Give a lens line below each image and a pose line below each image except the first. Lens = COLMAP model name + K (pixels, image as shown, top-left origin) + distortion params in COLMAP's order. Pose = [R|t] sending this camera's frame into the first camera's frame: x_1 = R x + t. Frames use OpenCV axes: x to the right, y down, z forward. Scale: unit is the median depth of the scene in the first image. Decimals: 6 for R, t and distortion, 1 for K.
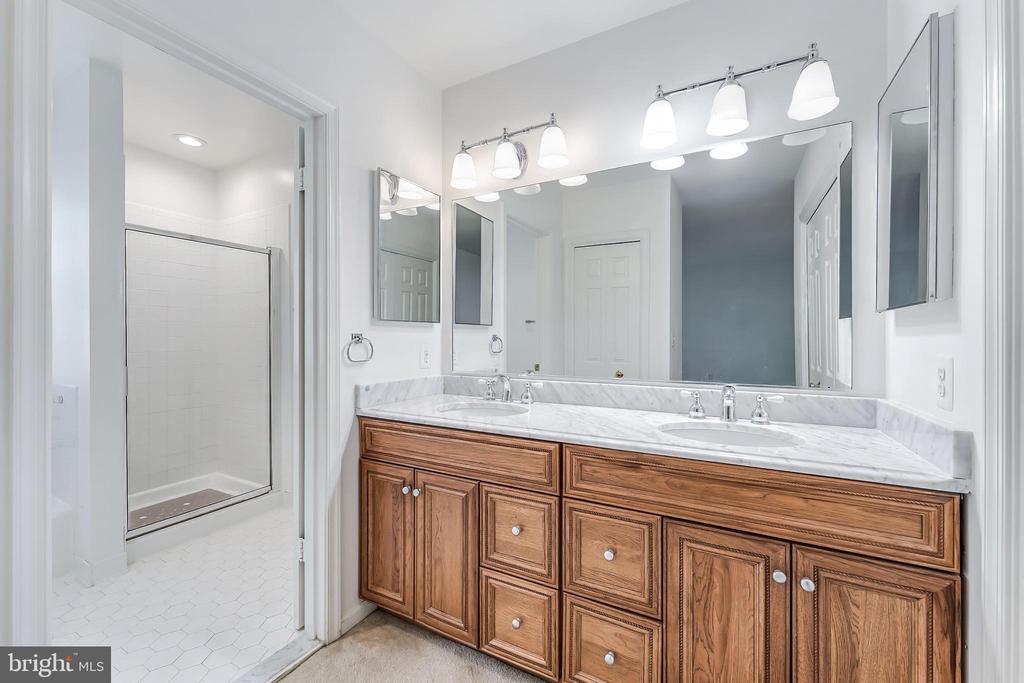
lens RADIAL K [[411.4, 0, 512.2], [0, 411.4, 335.2], [0, 0, 1]] dist [0.001960, -0.001660]
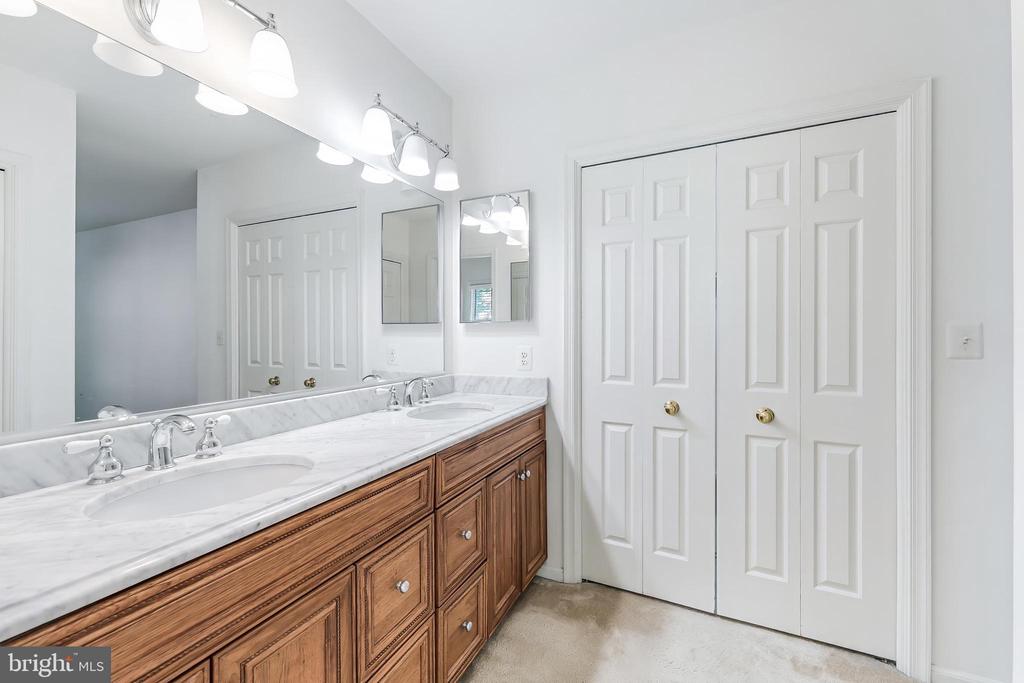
lens RADIAL K [[411.4, 0, 511.5], [0, 411.4, 335.0], [0, 0, 1]] dist [0.001960, -0.001660]
pose [[-0.035333, -0.007005, 0.999351, -0.781745], [0.004840, 0.999963, 0.007180, -0.012348], [-0.999364, 0.005091, -0.035298, 0.817314]]
